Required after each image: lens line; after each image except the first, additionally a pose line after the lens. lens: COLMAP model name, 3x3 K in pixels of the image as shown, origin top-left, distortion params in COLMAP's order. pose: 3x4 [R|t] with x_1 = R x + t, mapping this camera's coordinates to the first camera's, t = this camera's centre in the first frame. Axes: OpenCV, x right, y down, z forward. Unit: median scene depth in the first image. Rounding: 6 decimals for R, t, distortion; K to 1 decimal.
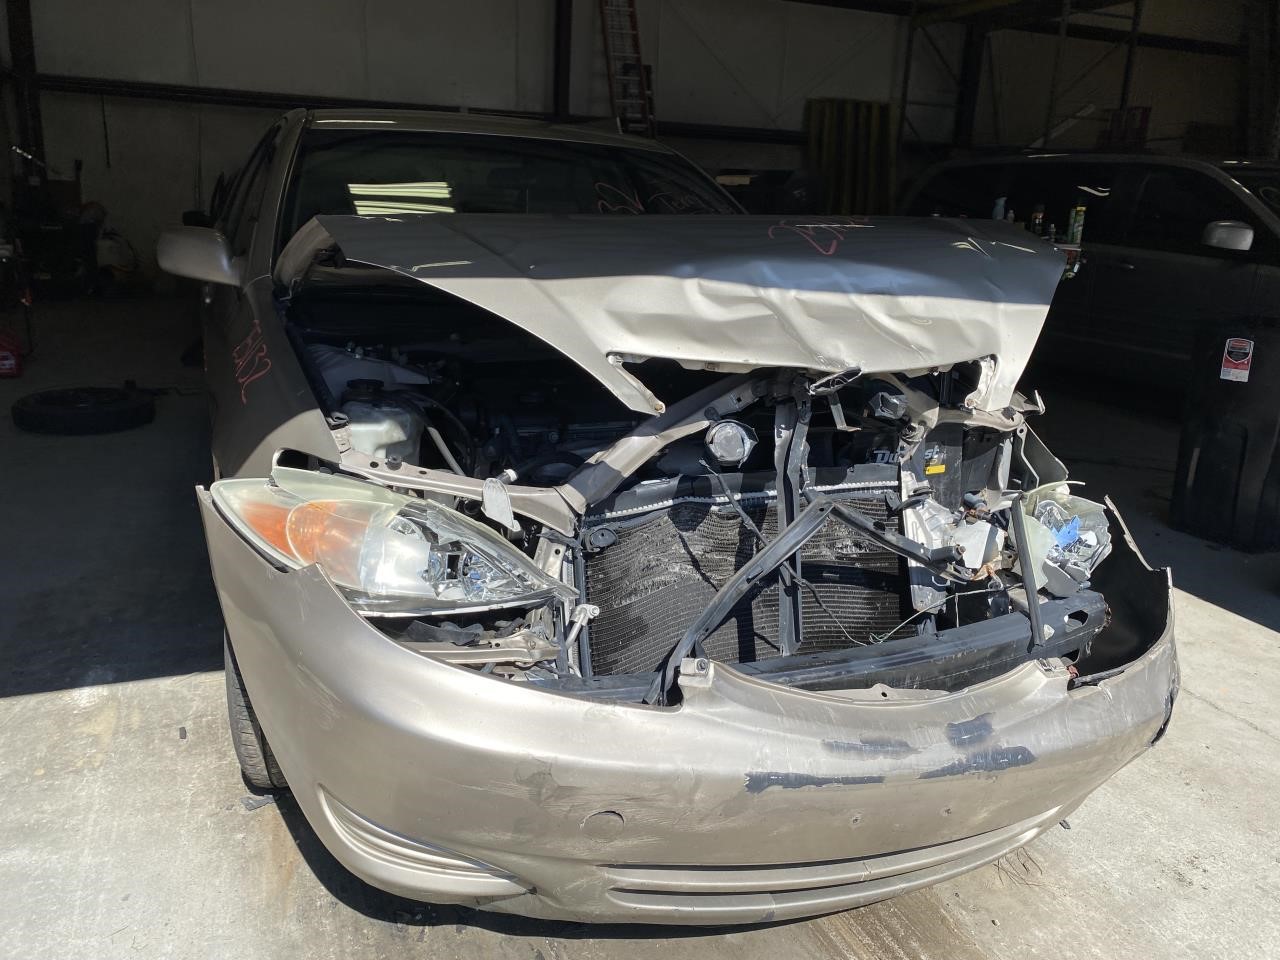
lens RADIAL K [[981.9, 0, 644.4], [0, 981.9, 478.2], [0, 0, 1]] dist [-0.004141, 0.007576]
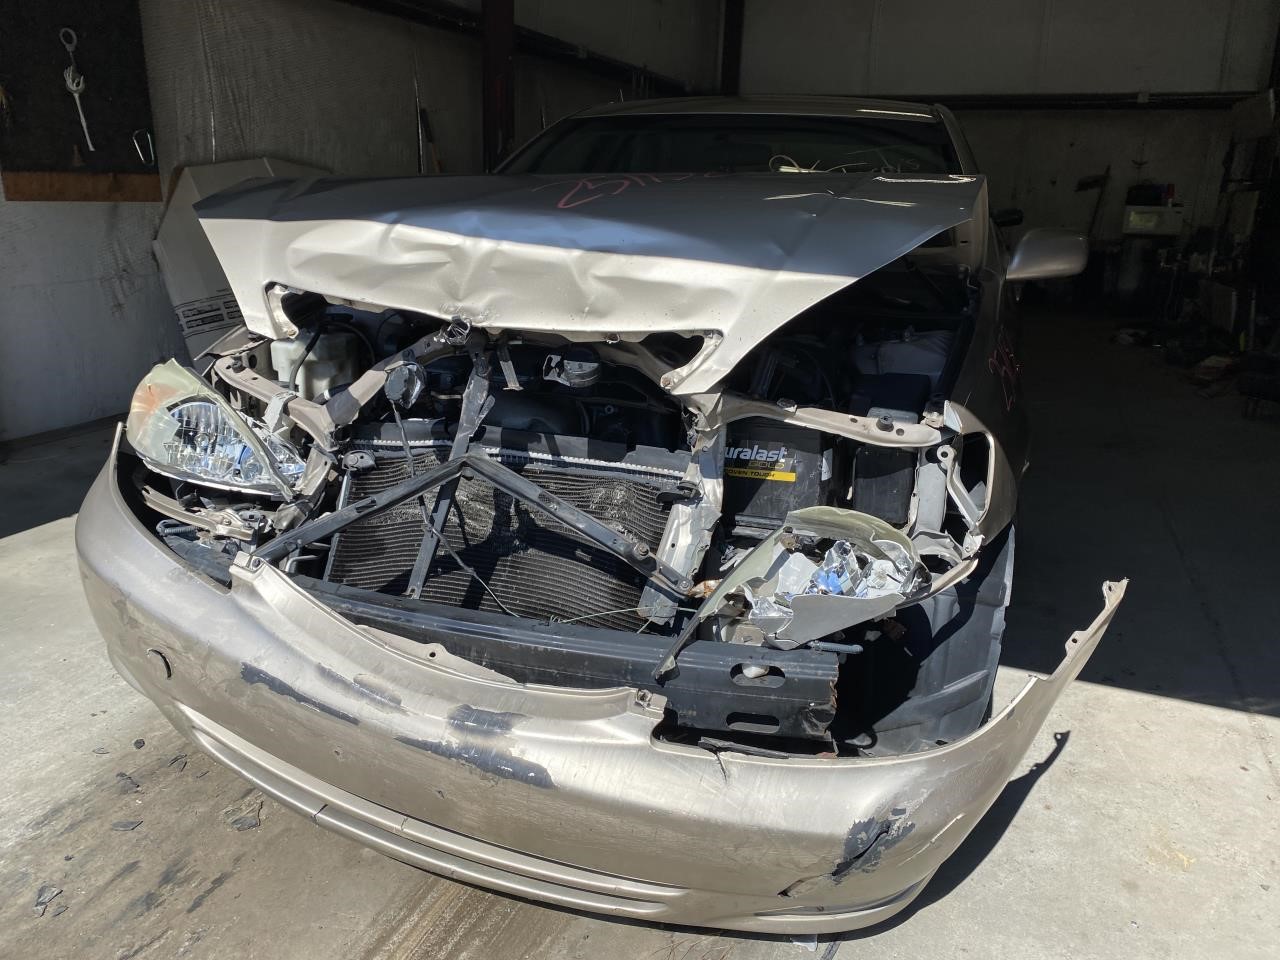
lens RADIAL K [[981.9, 0, 643.1], [0, 981.9, 480.3], [0, 0, 1]] dist [-0.004141, 0.007576]
pose [[0.743199, 0.175559, -0.645627, 0.935149], [-0.182577, 0.981553, 0.056736, -0.039030], [0.643677, 0.075710, 0.761543, 0.361341]]
